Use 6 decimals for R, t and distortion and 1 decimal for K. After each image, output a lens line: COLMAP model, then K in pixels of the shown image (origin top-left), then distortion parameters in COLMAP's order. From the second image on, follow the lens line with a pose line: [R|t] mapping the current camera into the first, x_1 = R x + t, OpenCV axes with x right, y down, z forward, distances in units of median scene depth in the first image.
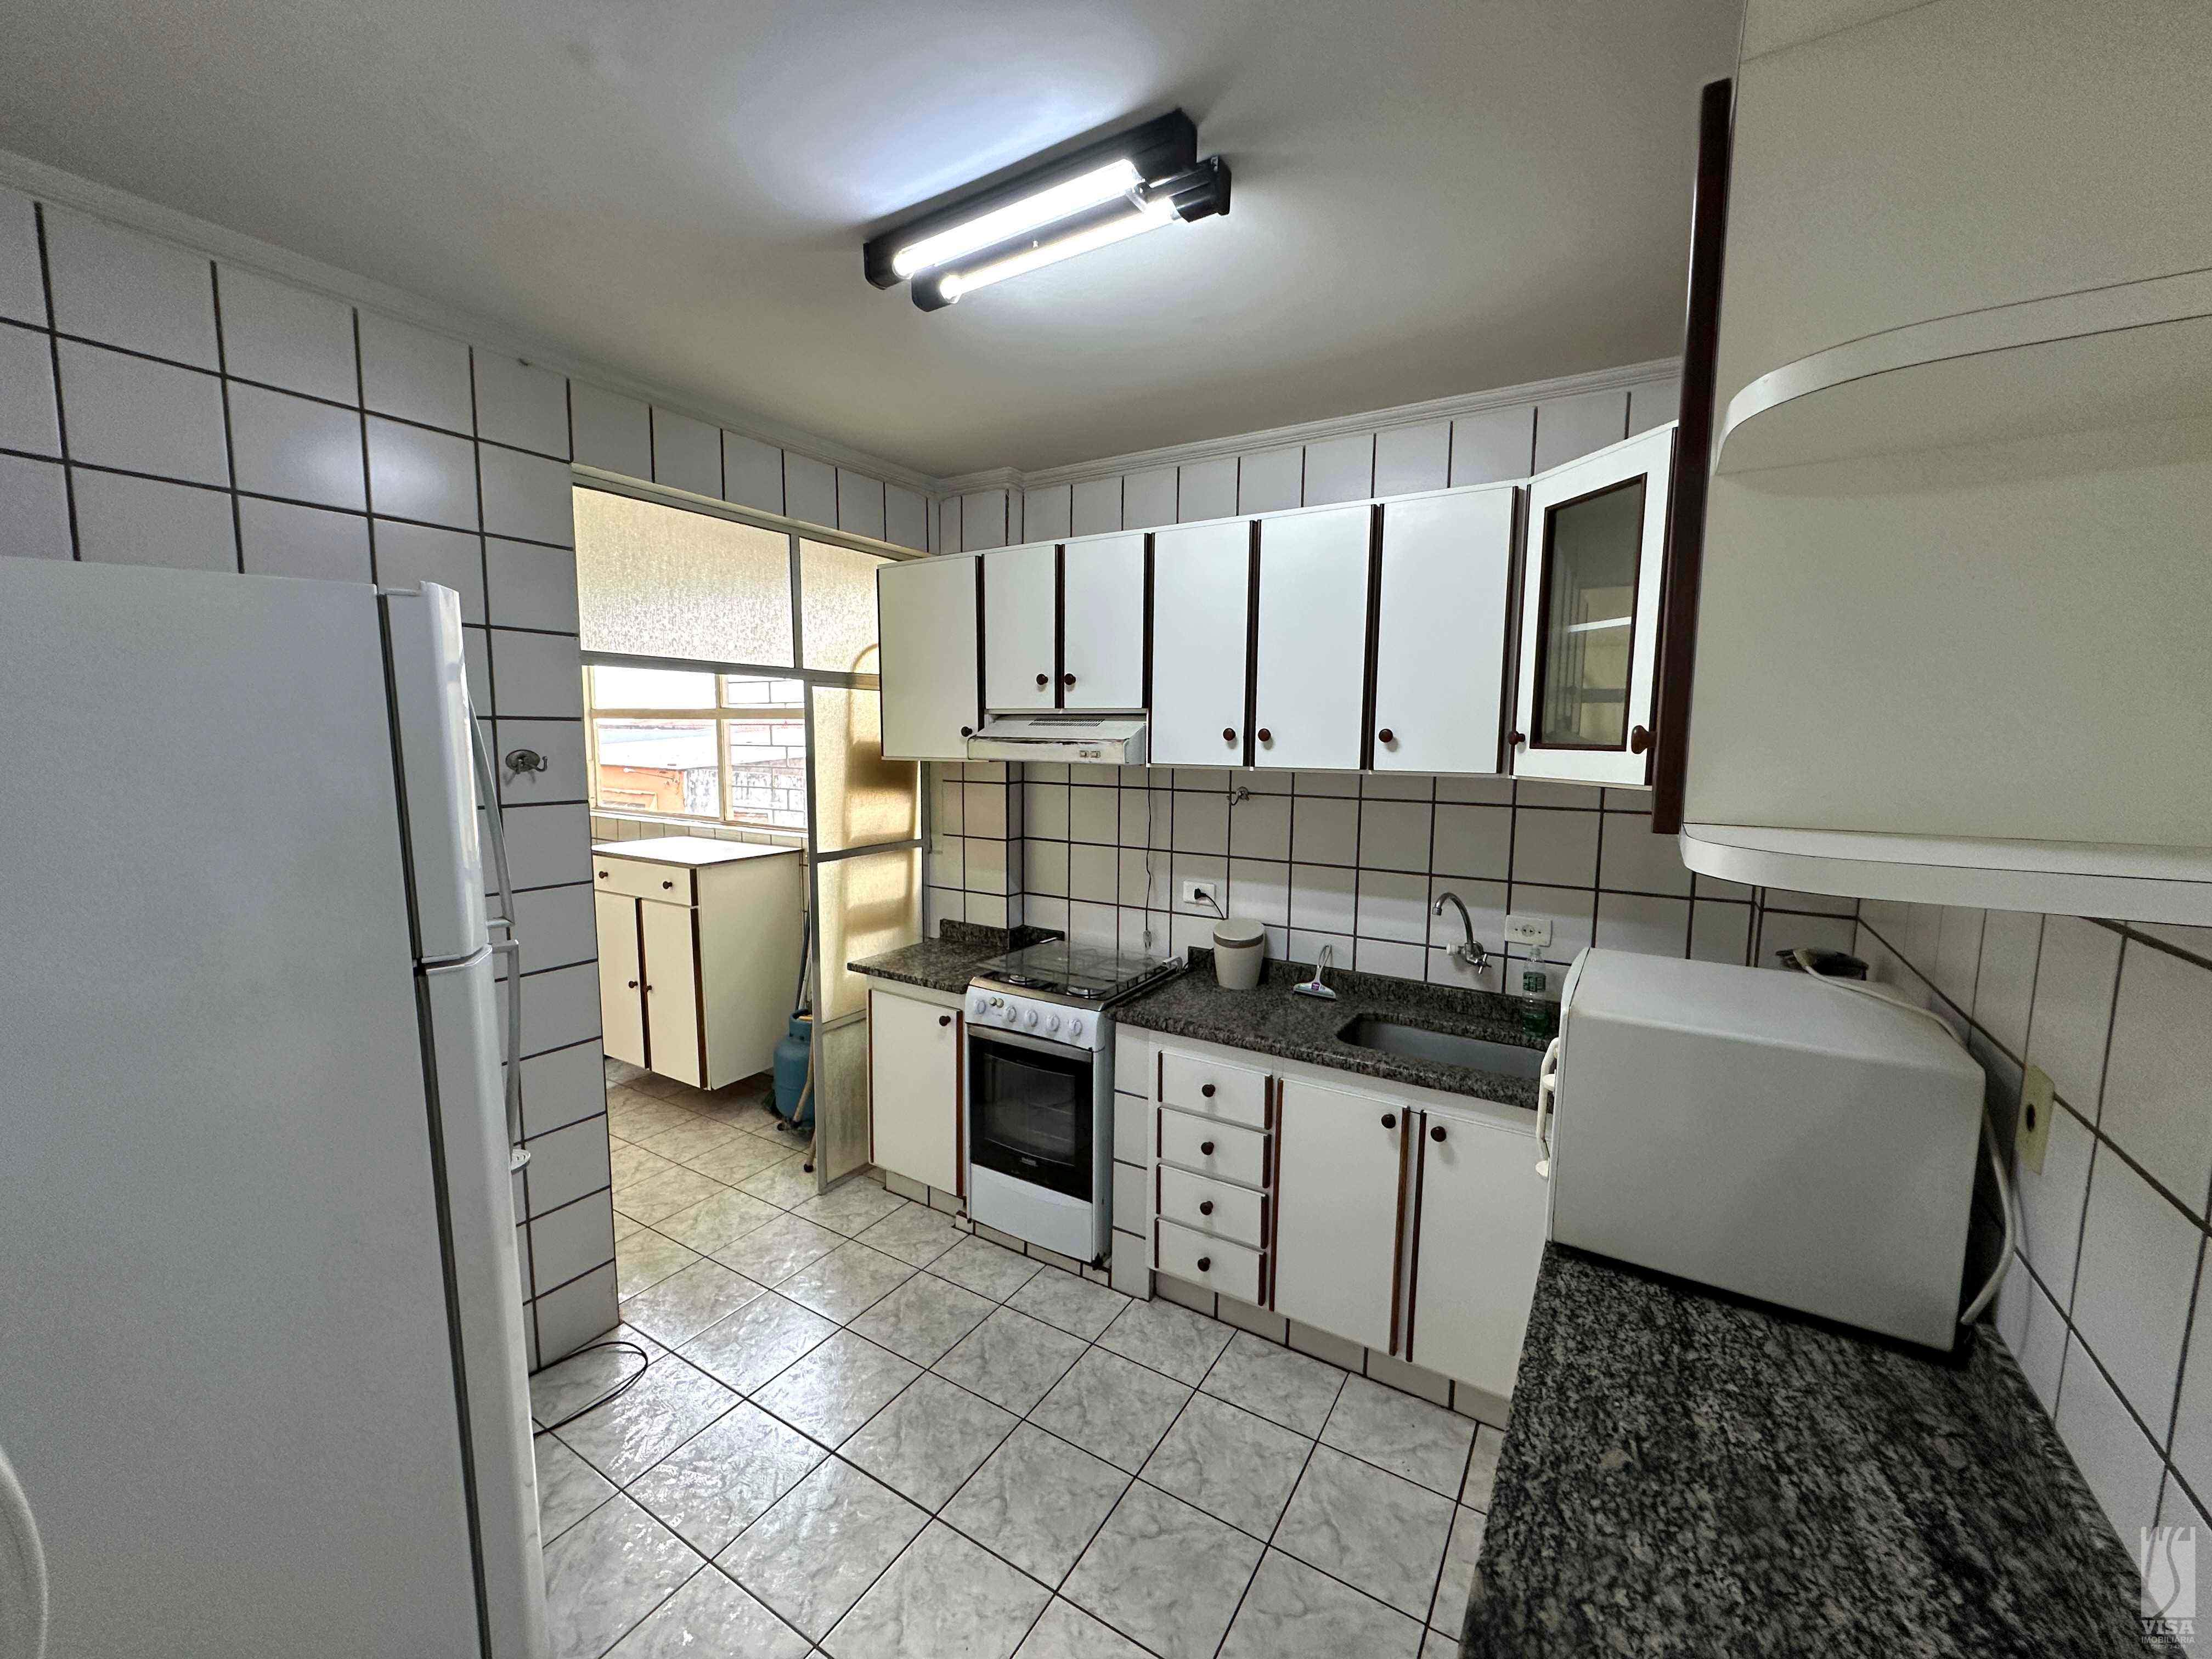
lens RADIAL K [[883.2, 0, 1102.3], [0, 883.2, 831.3], [0, 0, 1]] dist [0.000087, 0.000002]
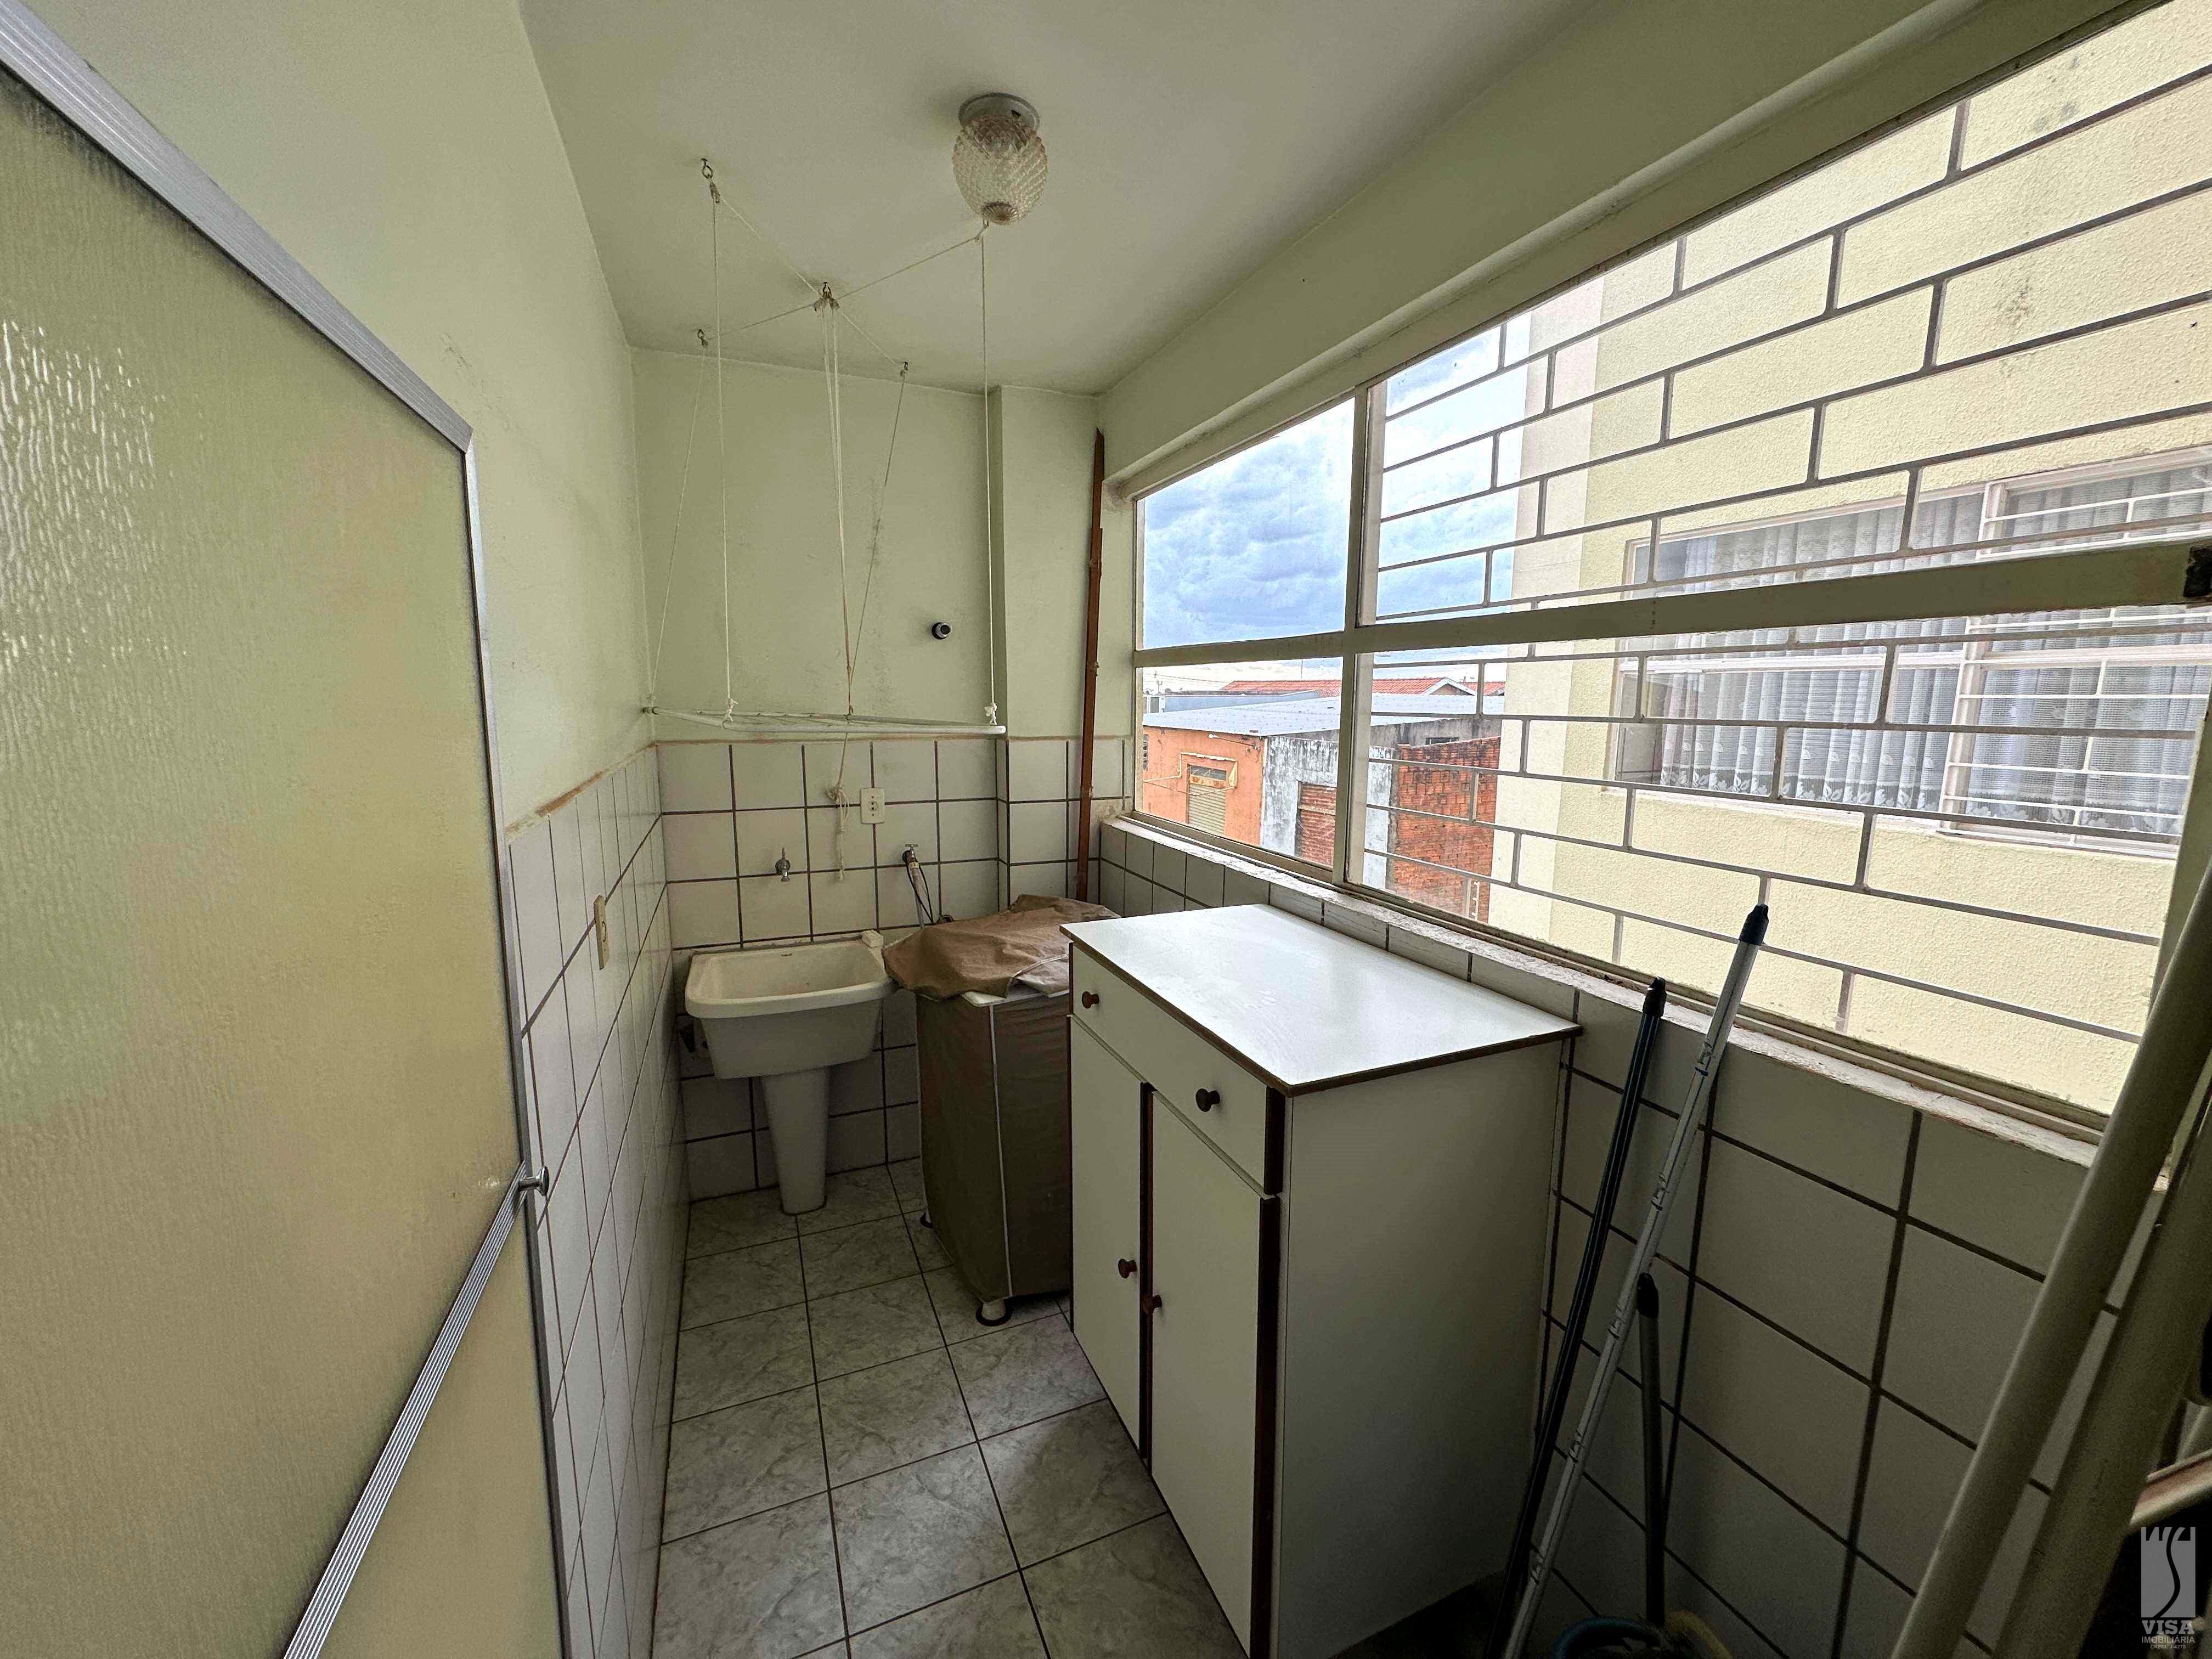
lens RADIAL K [[883.2, 0, 1106.5], [0, 883.2, 829.5], [0, 0, 1]] dist [0.000087, 0.000002]
pose [[0.815036, 0.080037, -0.573856, -0.309309], [-0.059064, 0.996731, 0.055128, -0.063885], [0.576392, -0.011037, 0.817098, 0.644389]]
